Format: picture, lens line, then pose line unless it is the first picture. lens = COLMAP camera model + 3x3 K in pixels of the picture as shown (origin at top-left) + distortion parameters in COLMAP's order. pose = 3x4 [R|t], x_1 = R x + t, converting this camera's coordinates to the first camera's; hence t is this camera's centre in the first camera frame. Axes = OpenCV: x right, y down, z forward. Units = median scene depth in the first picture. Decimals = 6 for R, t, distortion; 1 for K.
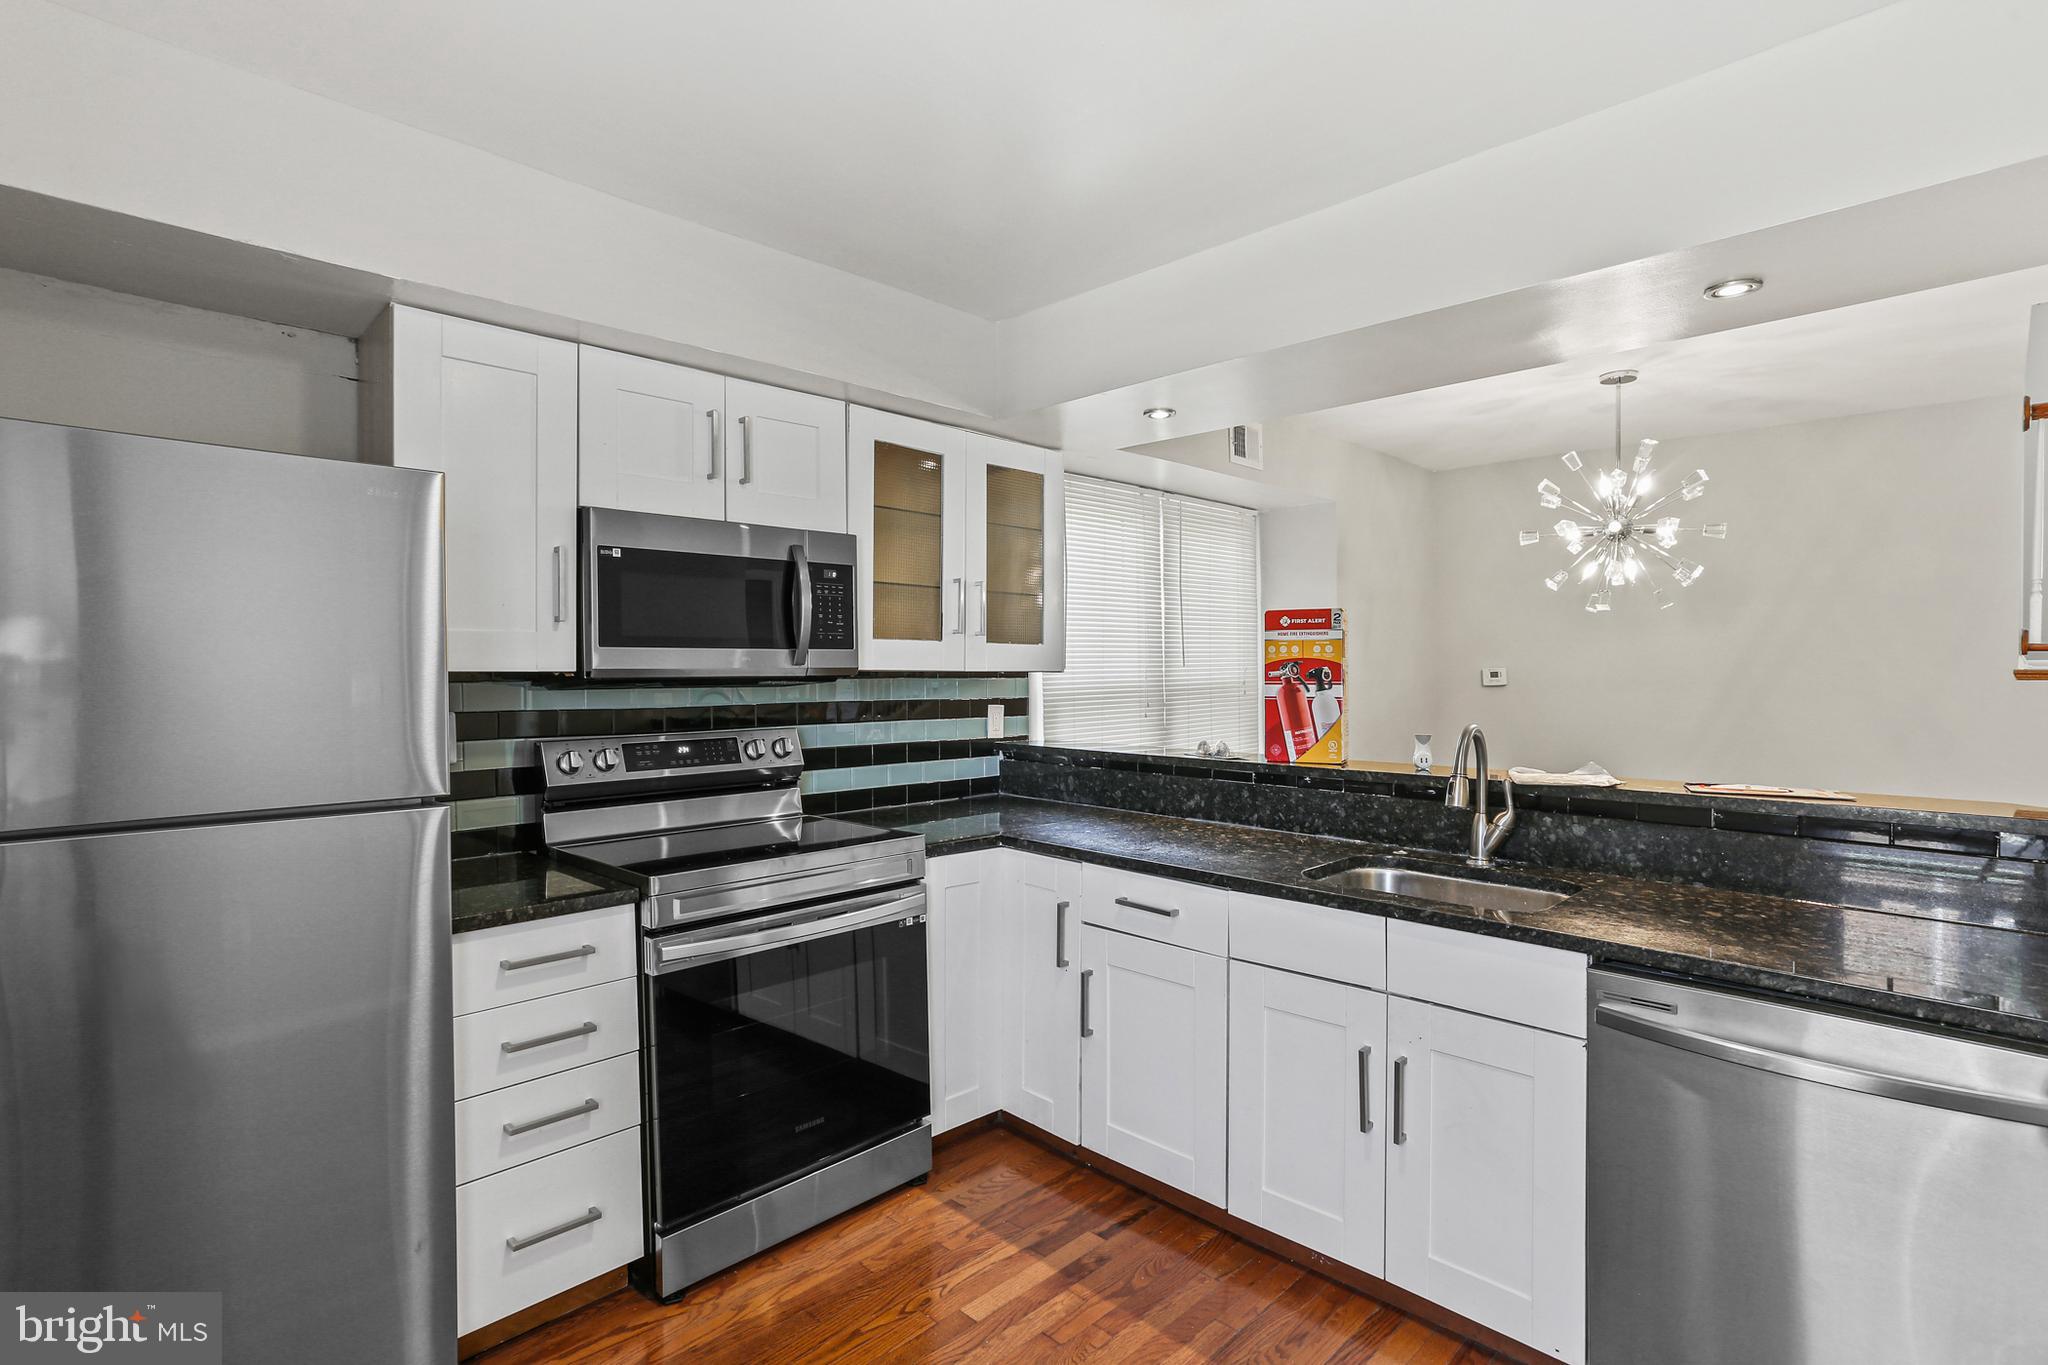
lens RADIAL K [[983.3, 0, 1032.8], [0, 983.3, 678.5], [0, 0, 1]] dist [-0.005651, 0.000062]
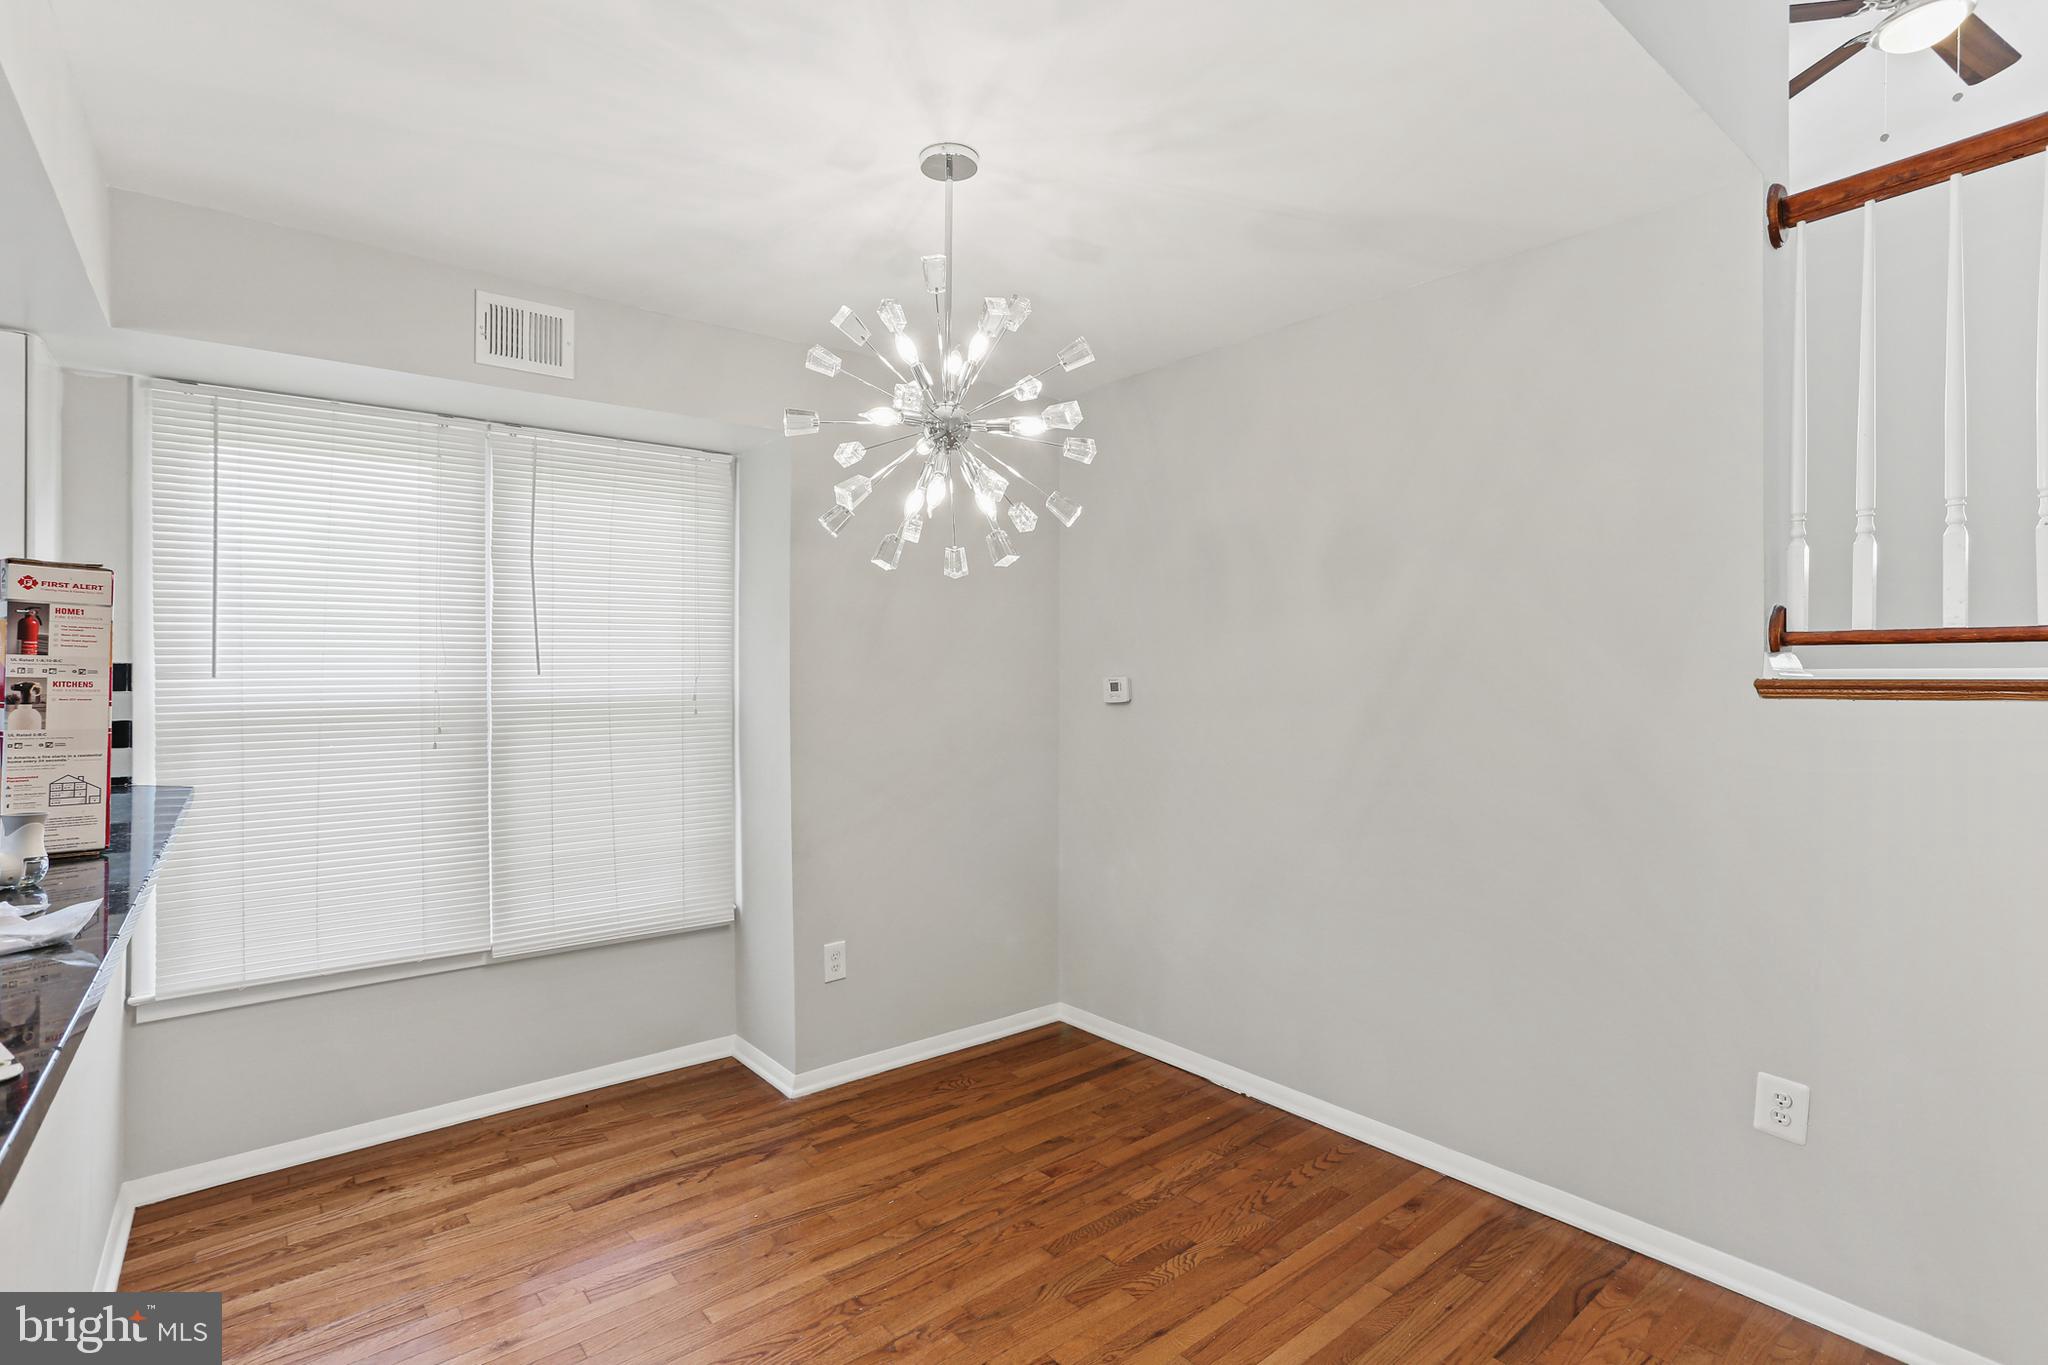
lens RADIAL K [[983.3, 0, 1017.1], [0, 983.3, 680.9], [0, 0, 1]] dist [-0.005651, 0.000062]
pose [[0.992938, 0.000347, -0.118630, 0.636422], [-0.001450, 0.999957, -0.009210, -0.002110], [0.118622, 0.009317, 0.992896, 0.391107]]
